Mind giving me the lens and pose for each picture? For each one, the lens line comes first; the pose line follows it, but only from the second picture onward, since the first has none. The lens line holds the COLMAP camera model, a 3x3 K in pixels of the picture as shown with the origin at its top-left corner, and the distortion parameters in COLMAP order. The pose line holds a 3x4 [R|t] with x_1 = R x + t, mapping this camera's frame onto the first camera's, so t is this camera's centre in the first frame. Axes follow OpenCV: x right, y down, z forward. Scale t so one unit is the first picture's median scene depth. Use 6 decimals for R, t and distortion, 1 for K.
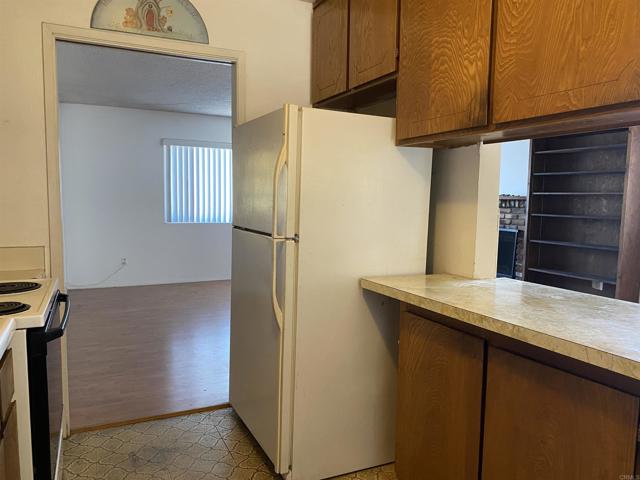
lens RADIAL K [[497.1, 0, 322.9], [0, 497.1, 242.6], [0, 0, 1]] dist [0.080610, -0.078891]
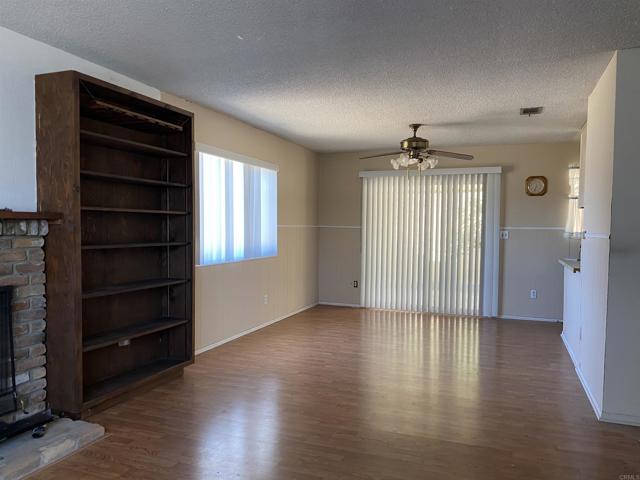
lens RADIAL K [[497.1, 0, 322.9], [0, 497.1, 242.6], [0, 0, 1]] dist [0.080610, -0.078891]
pose [[-0.692978, -0.042133, 0.719727, -0.364880], [0.047656, 0.993431, 0.104040, -0.267262], [-0.719382, 0.106397, -0.686418, 3.034615]]
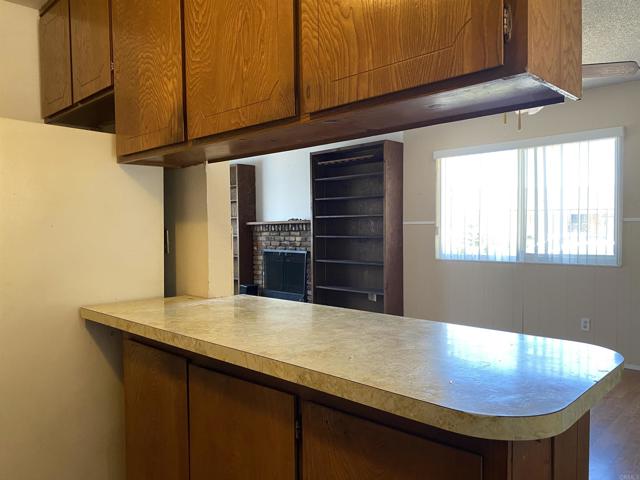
lens RADIAL K [[494.3, 0, 320.0], [0, 494.3, 240.0], [0, 0, 1]] dist [0.055839, 0.005754]
pose [[0.939959, -0.037593, 0.339210, 0.160022], [0.058633, 0.996925, -0.051991, 0.019845], [-0.336212, 0.068758, 0.939273, -0.003417]]
